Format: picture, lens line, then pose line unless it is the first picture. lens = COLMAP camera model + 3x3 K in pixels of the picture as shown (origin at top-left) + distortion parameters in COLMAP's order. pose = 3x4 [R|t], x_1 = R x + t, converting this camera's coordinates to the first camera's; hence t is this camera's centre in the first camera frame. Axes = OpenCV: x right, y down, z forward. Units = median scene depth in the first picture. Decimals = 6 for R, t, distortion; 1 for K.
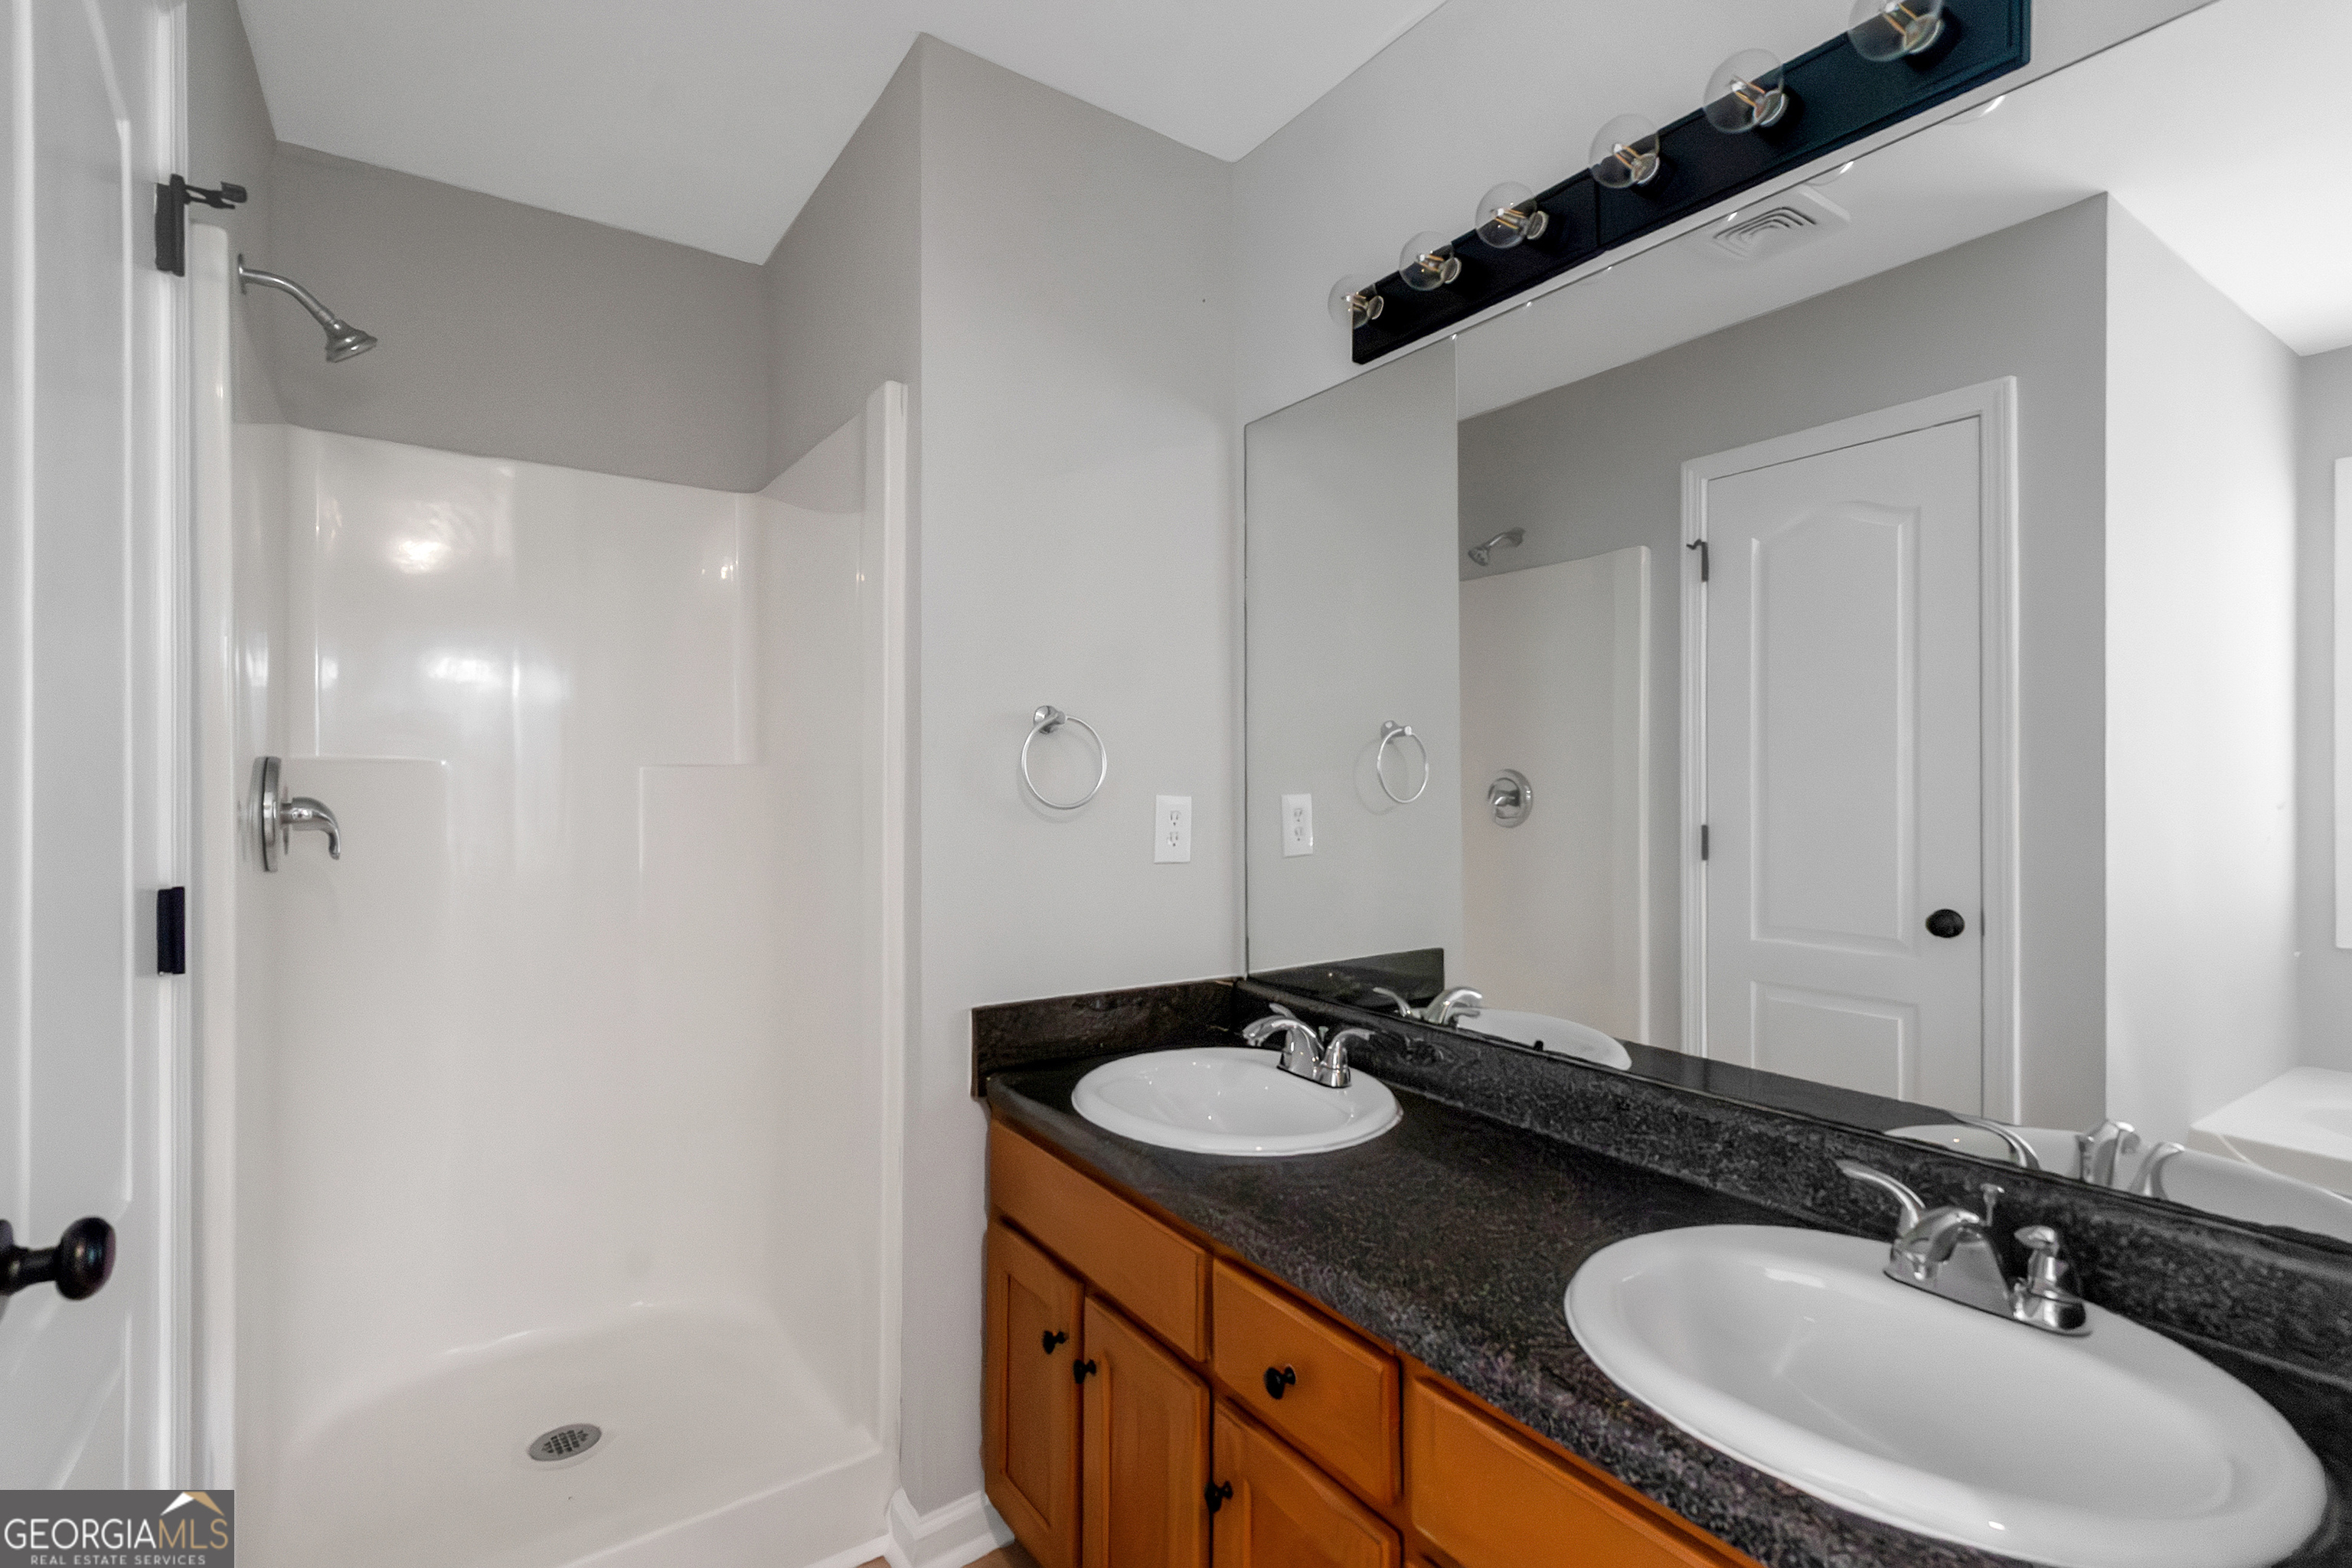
lens RADIAL K [[1065.4, 0, 1143.1], [0, 1065.4, 784.6], [0, 0, 1]] dist [0.002559, -0.002439]
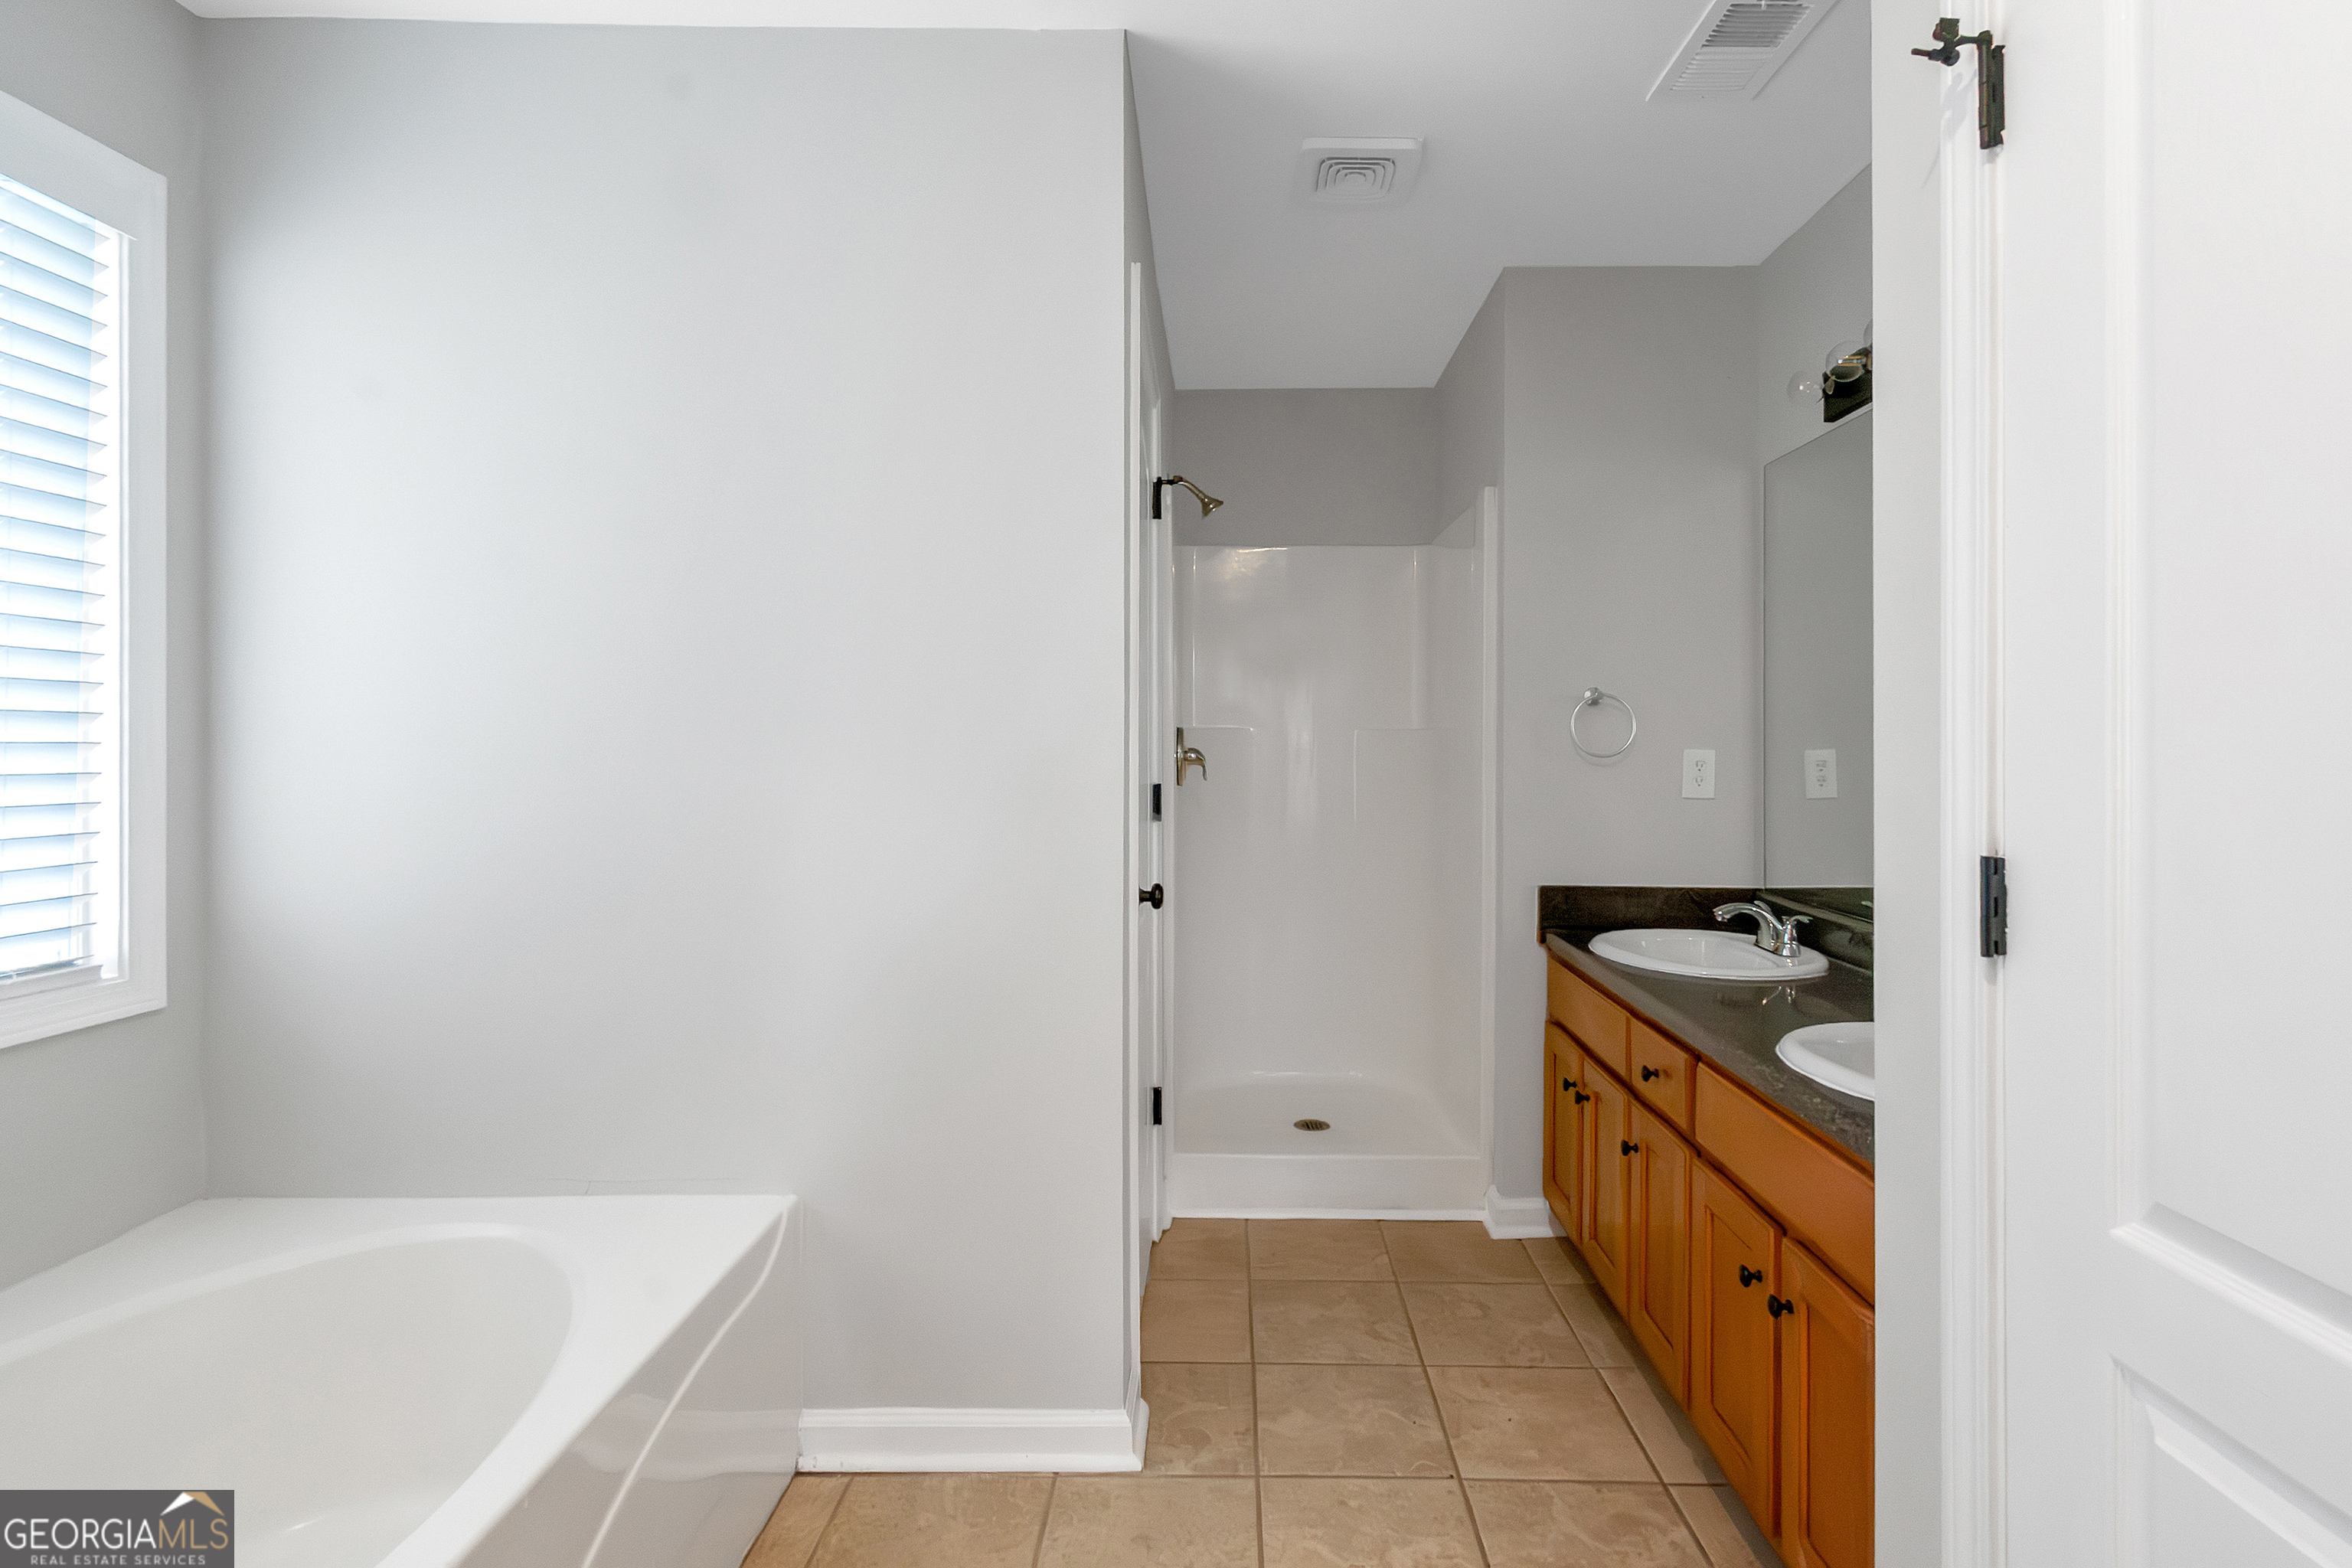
lens RADIAL K [[1065.4, 0, 1219.3], [0, 1065.4, 722.0], [0, 0, 1]] dist [0.002559, -0.002439]
pose [[0.814311, -0.008748, -0.580363, 0.358011], [0.000141, 0.999889, -0.014874, -0.004602], [0.580429, 0.012030, 0.814222, -0.523756]]
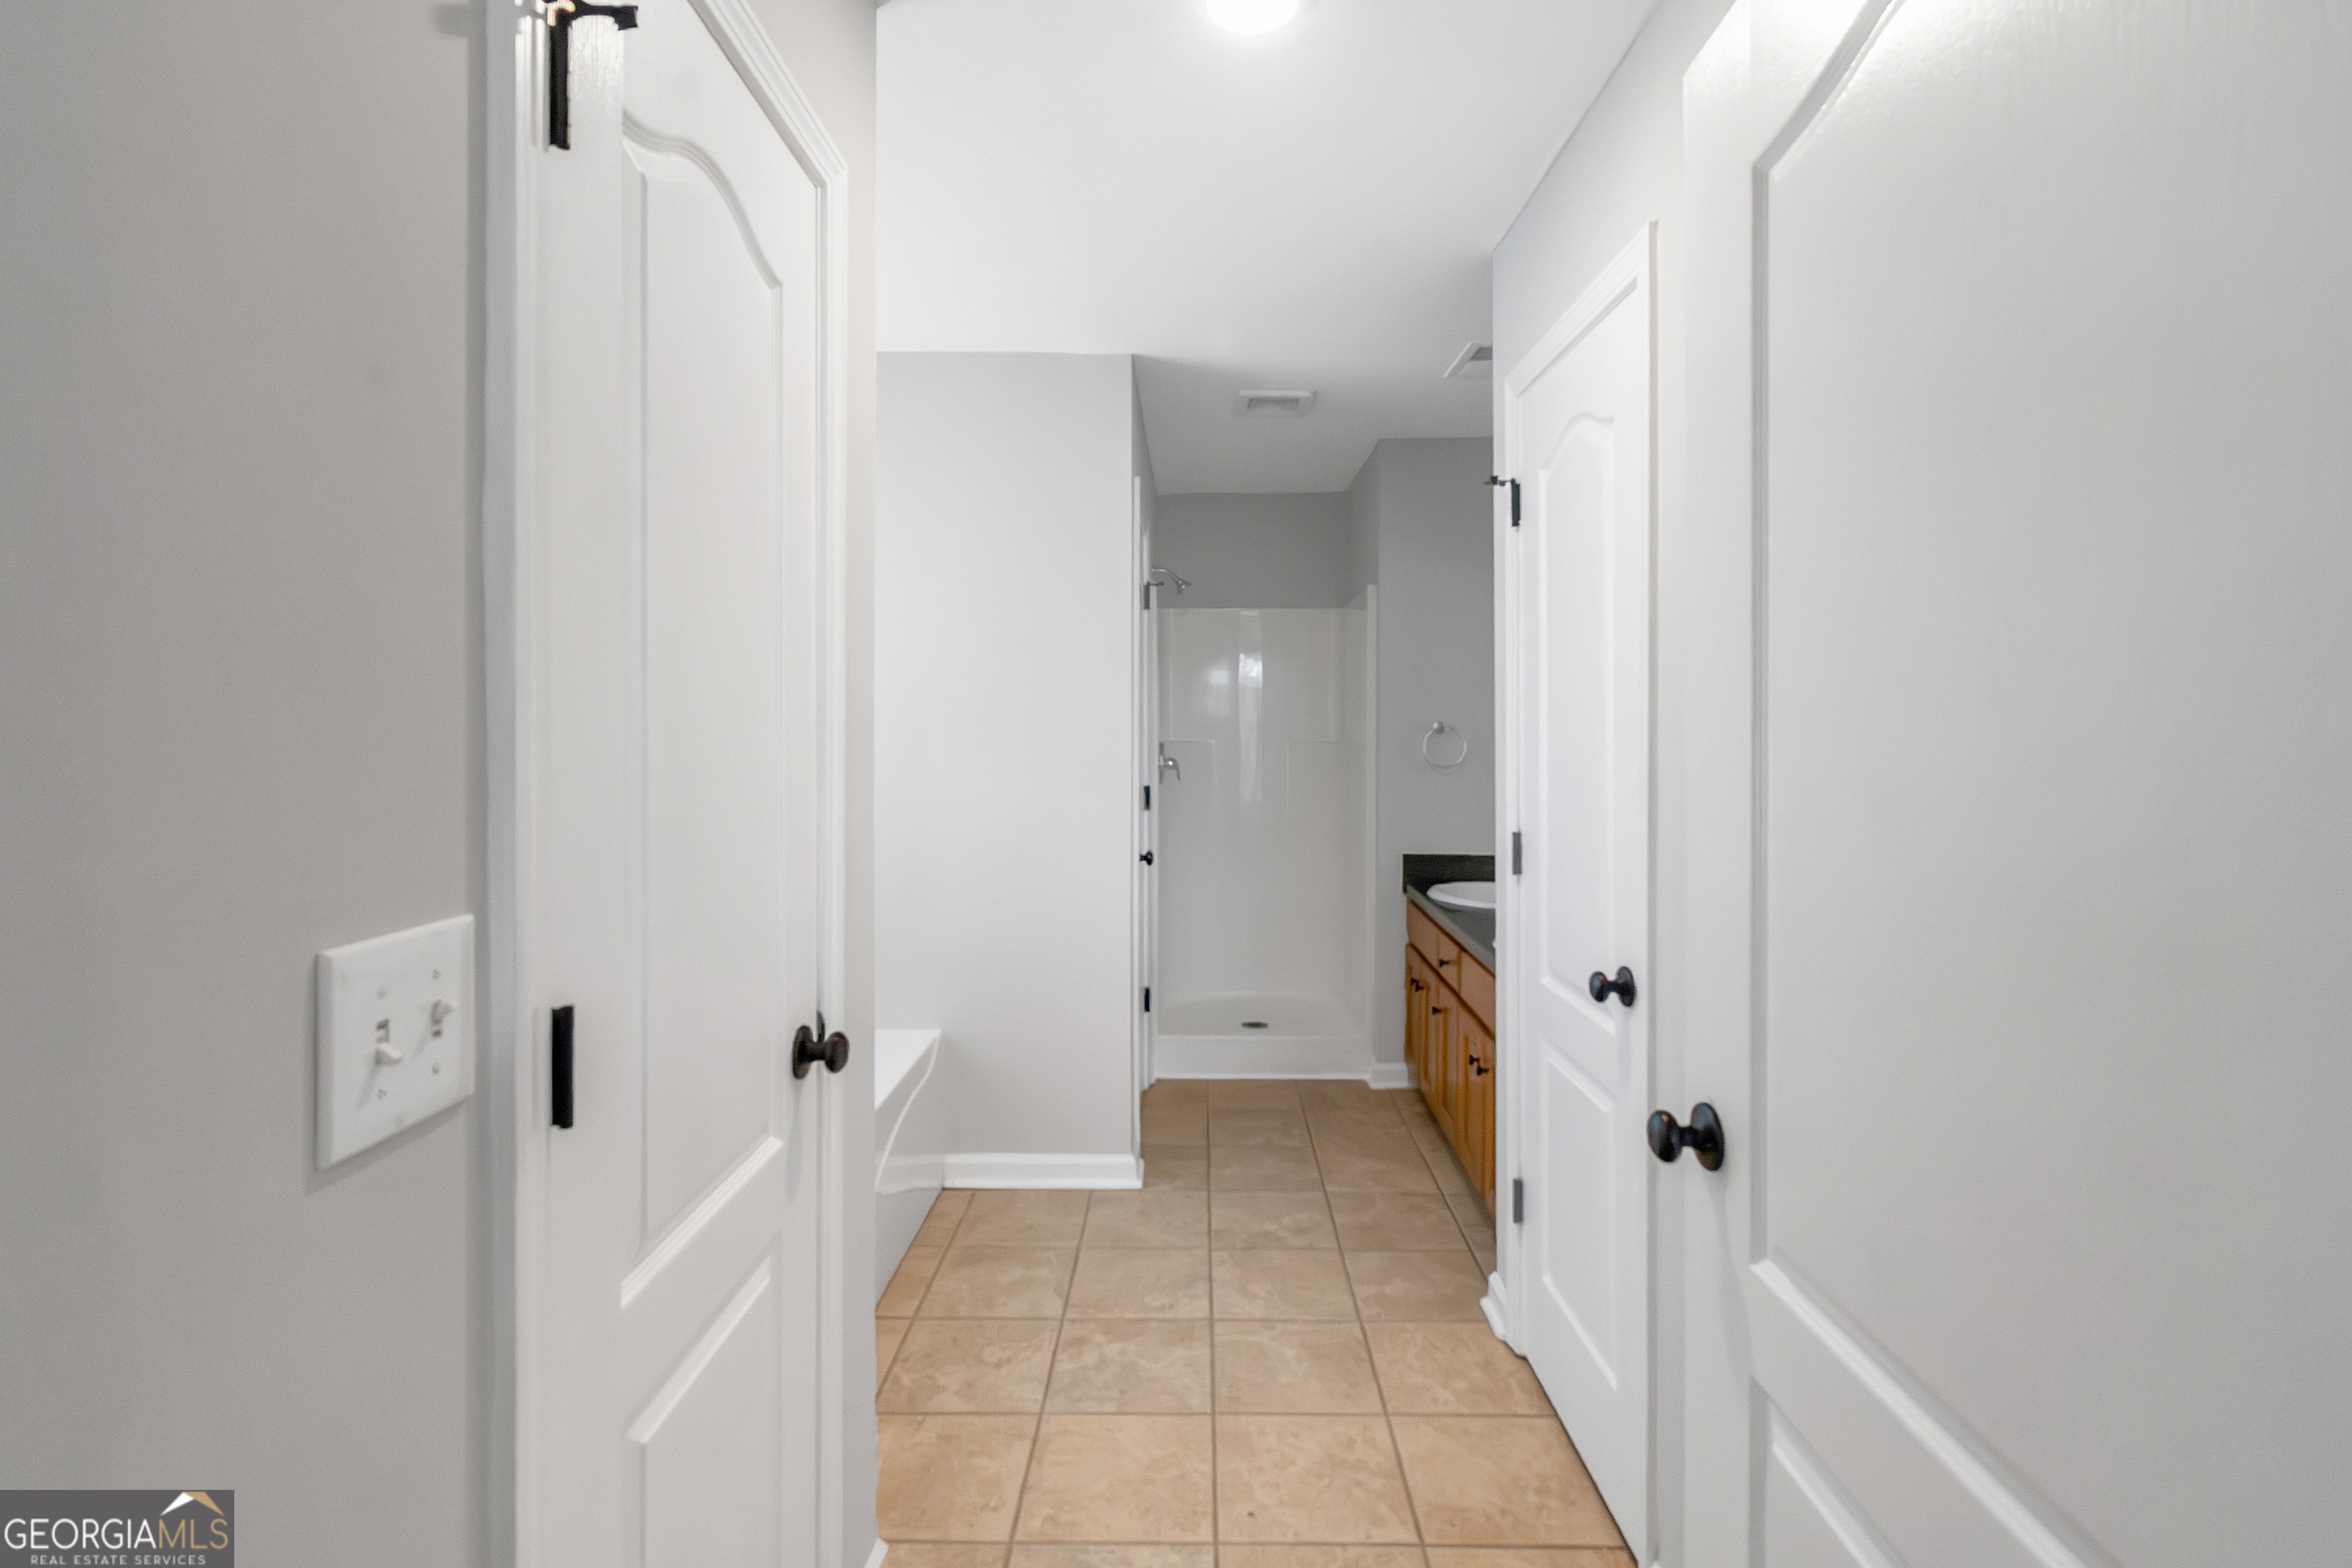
lens RADIAL K [[1065.4, 0, 1184.0], [0, 1065.4, 681.1], [0, 0, 1]] dist [0.002559, -0.002439]
pose [[0.808723, -0.020552, -0.587831, 0.811660], [-0.000316, 0.999374, -0.035376, -0.081044], [0.588190, 0.028795, 0.808210, -1.139436]]
